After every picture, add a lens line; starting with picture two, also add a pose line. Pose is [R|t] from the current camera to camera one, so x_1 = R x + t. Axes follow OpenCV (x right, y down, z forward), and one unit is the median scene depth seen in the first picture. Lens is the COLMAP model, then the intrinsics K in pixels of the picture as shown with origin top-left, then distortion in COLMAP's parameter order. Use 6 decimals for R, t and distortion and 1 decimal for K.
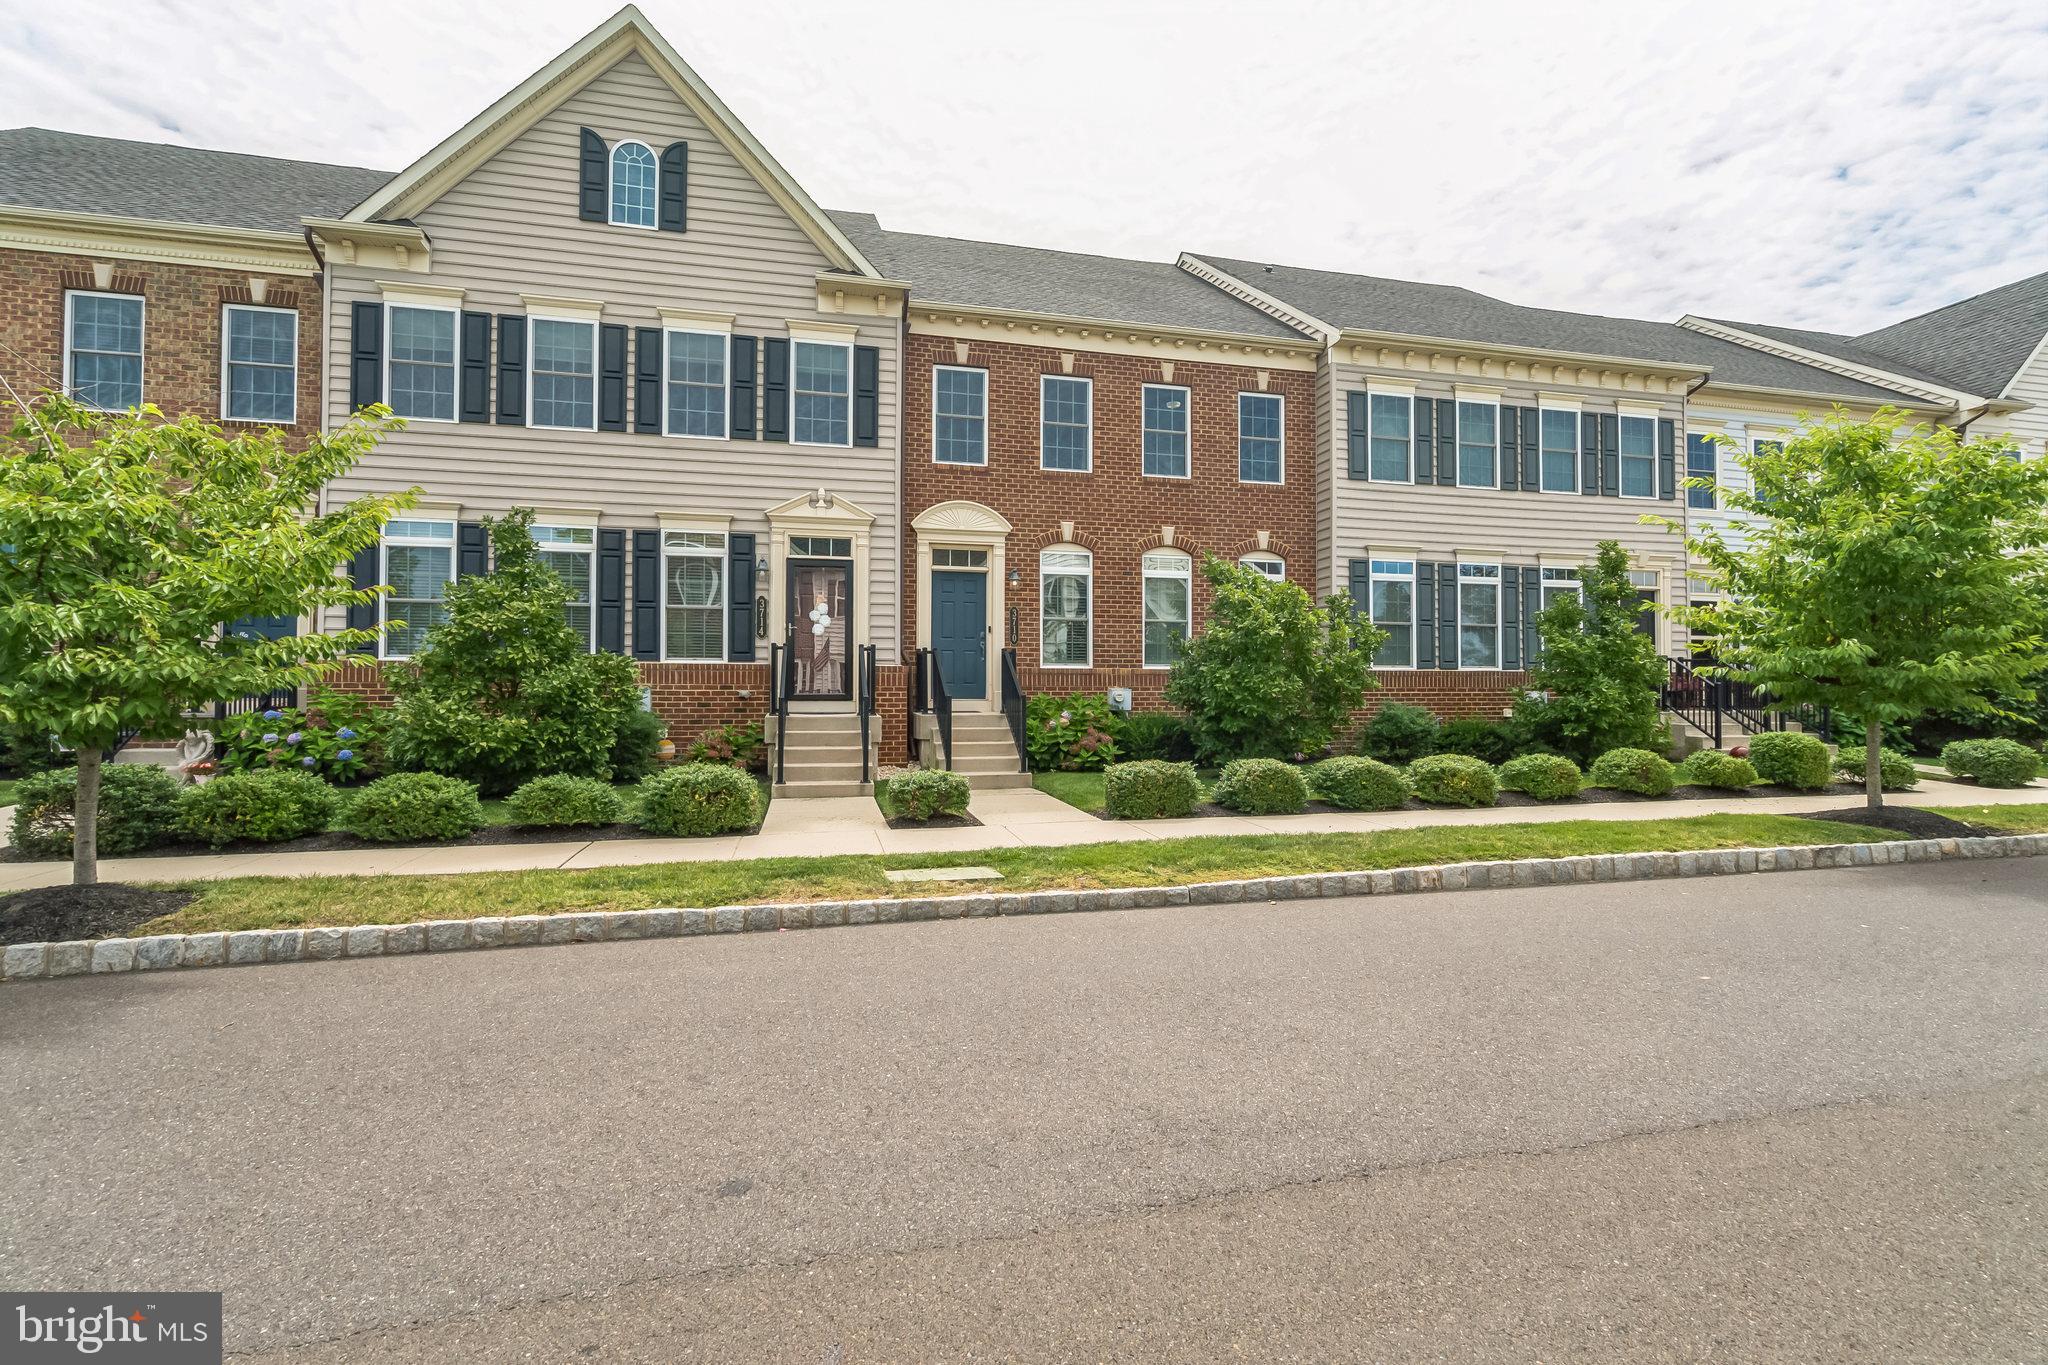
lens RADIAL K [[933.9, 0, 1024.5], [0, 933.9, 670.1], [0, 0, 1]] dist [-0.025049, 0.012274]
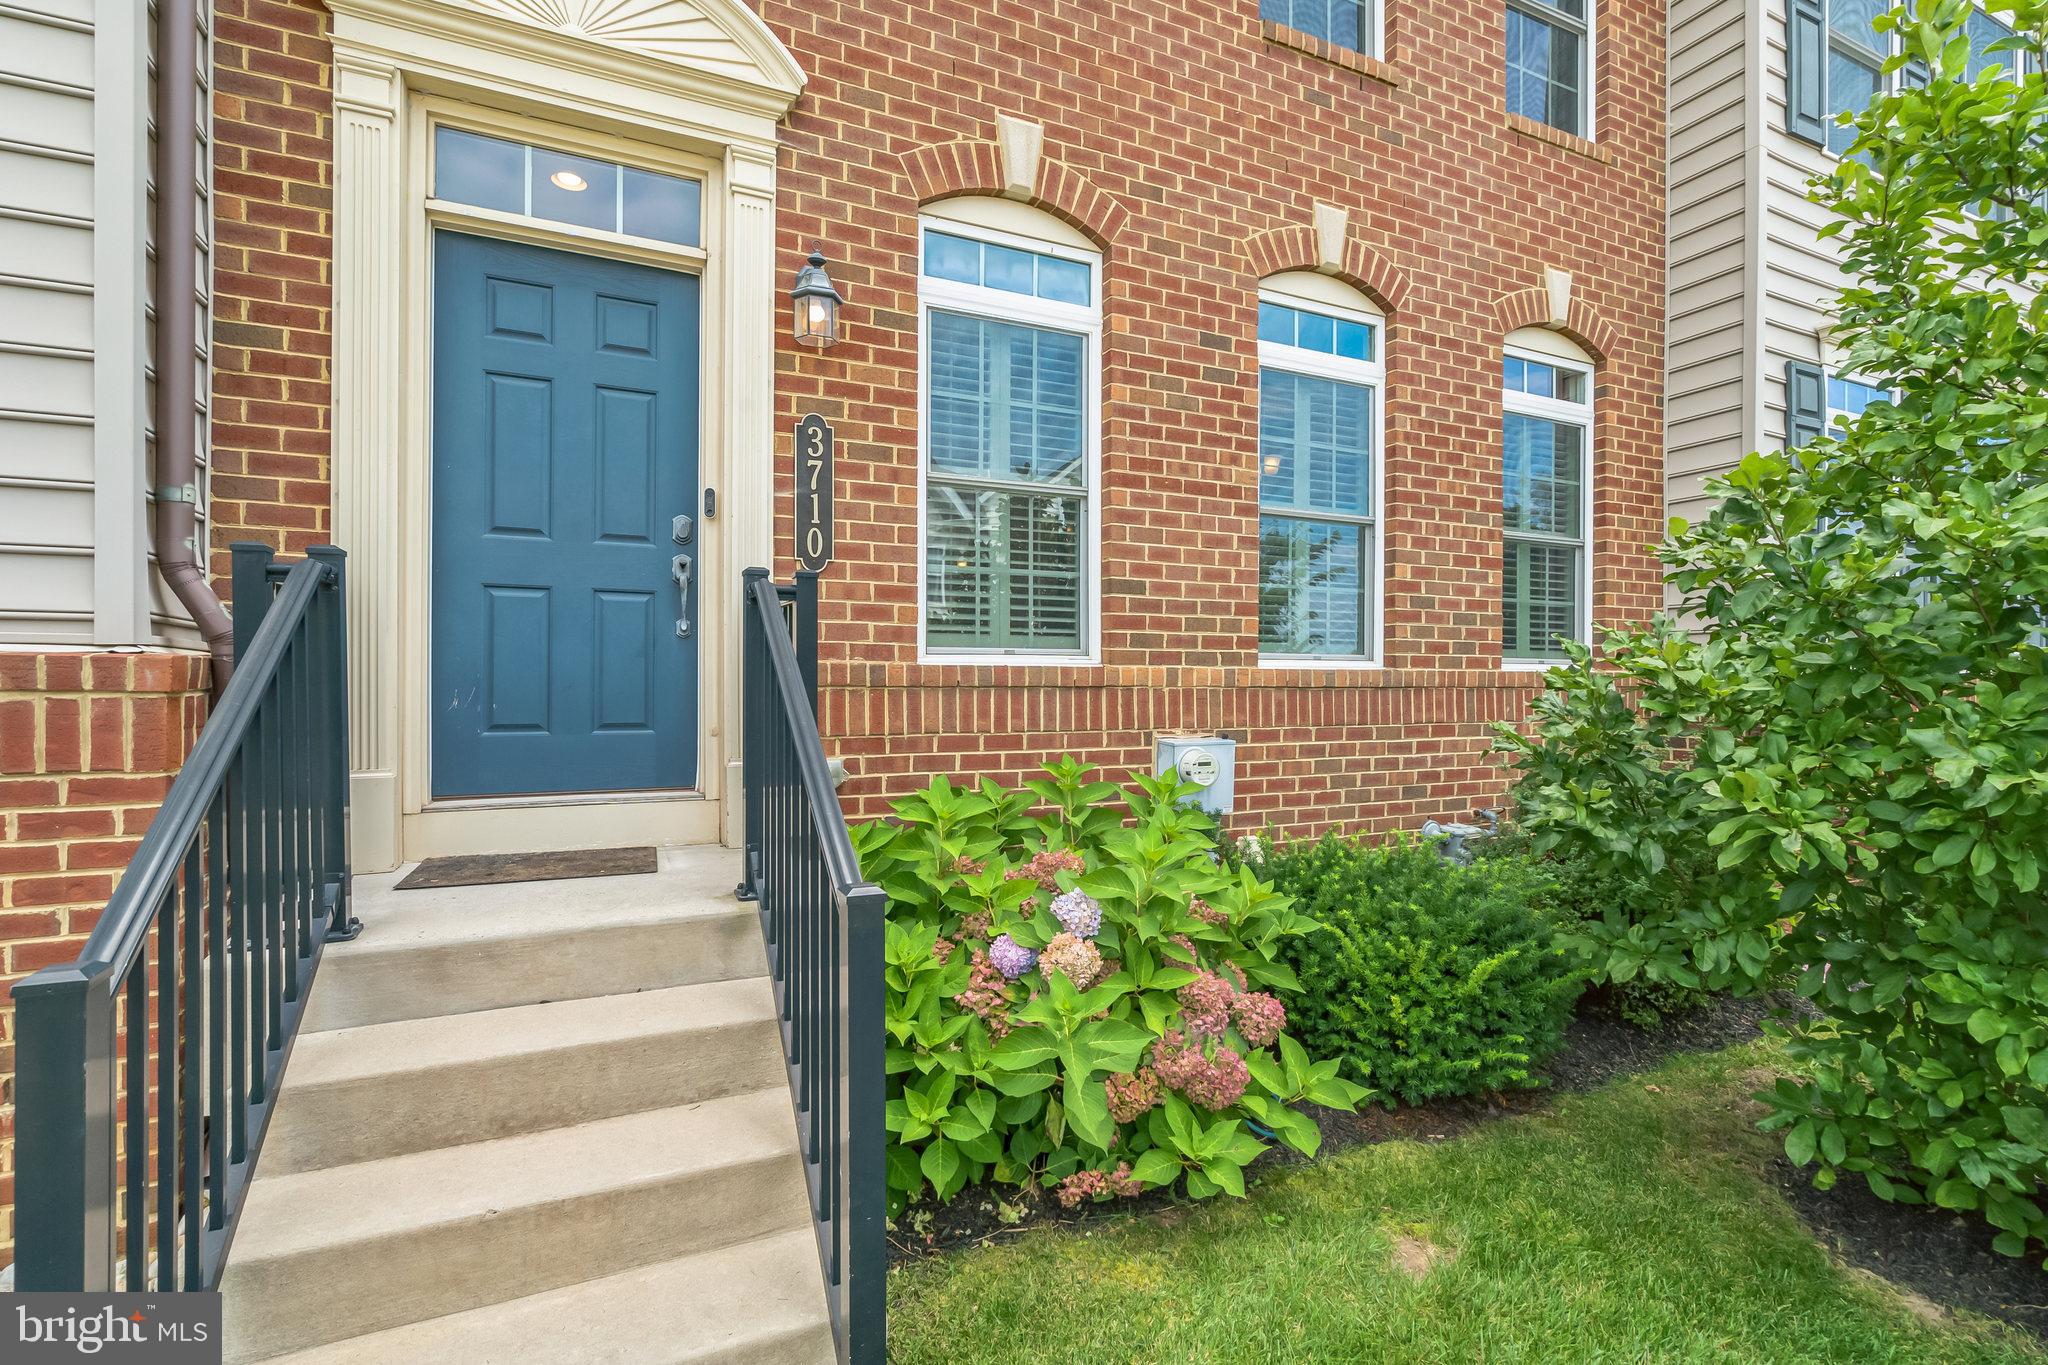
lens RADIAL K [[933.9, 0, 1024.5], [0, 933.9, 670.1], [0, 0, 1]] dist [-0.025049, 0.012274]
pose [[0.982251, 0.002545, 0.187555, -0.002399], [-0.003015, 0.999993, 0.002219, -0.001118], [-0.187548, -0.002745, 0.982252, 0.739819]]
